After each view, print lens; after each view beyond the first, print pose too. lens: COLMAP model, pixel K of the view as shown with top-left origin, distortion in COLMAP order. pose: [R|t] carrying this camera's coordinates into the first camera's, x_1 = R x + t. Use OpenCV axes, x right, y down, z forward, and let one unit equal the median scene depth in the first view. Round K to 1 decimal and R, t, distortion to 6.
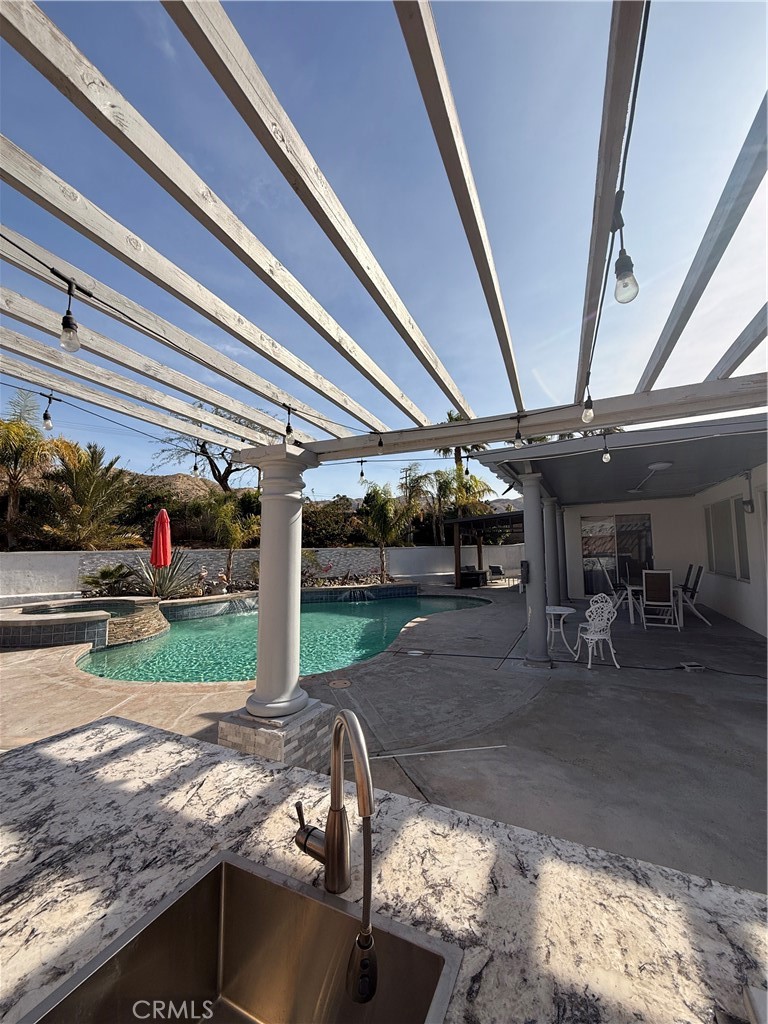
lens RADIAL K [[410.4, 0, 390.1], [0, 410.4, 510.7], [0, 0, 1]] dist [-0.010363, -0.000189]
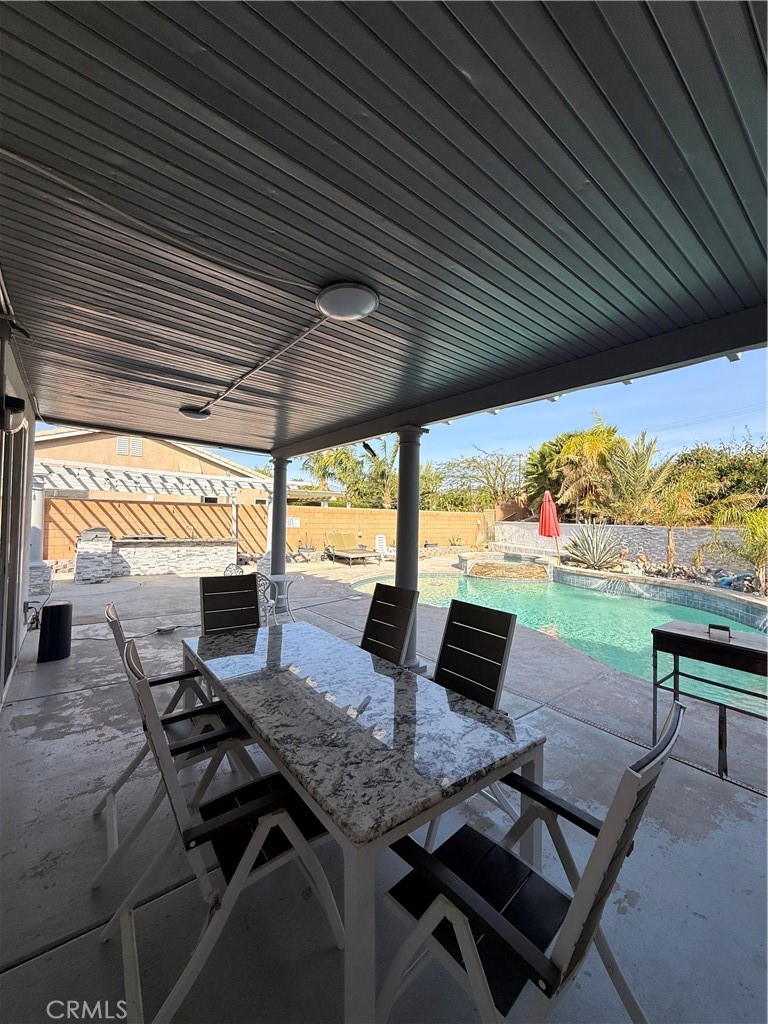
lens RADIAL K [[410.4, 0, 389.3], [0, 410.4, 508.8], [0, 0, 1]] dist [-0.010363, -0.000189]
pose [[-0.432873, -0.019051, -0.901254, 0.756196], [0.056067, 0.997272, -0.048010, 0.079462], [0.899710, -0.071313, -0.430624, 1.048384]]
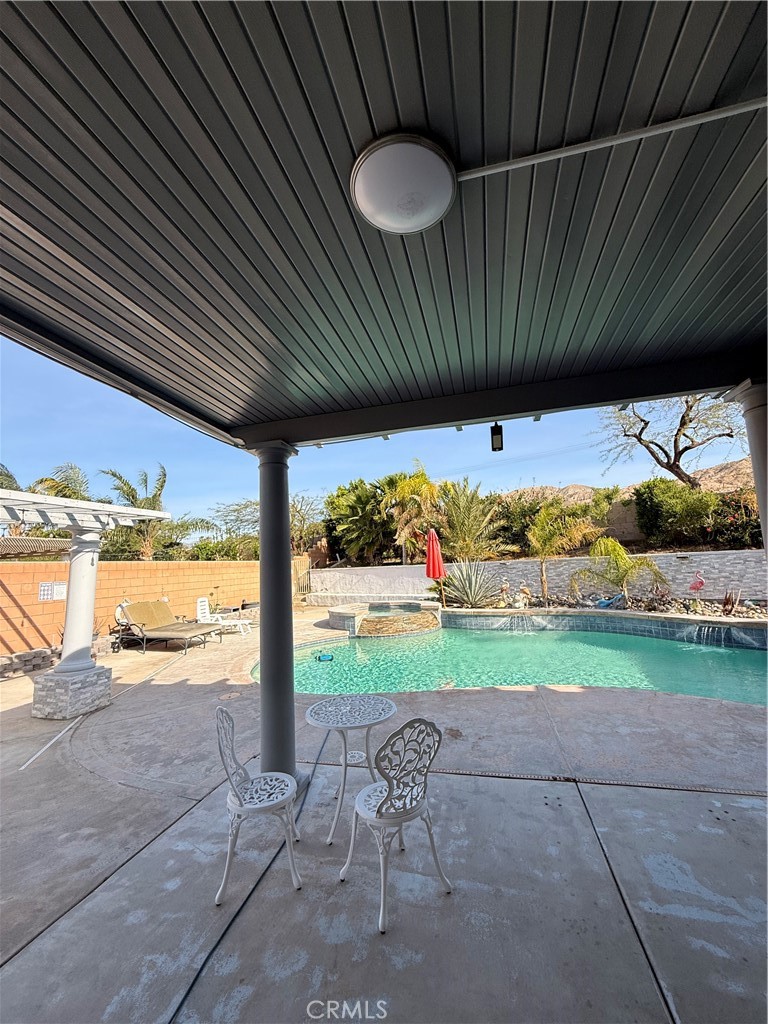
lens RADIAL K [[410.4, 0, 387.6], [0, 410.4, 509.7], [0, 0, 1]] dist [-0.010363, -0.000189]
pose [[0.214606, -0.128544, -0.968205, 0.532978], [0.123816, 0.986884, -0.103580, 0.044997], [0.968821, -0.097650, 0.227707, 0.584866]]
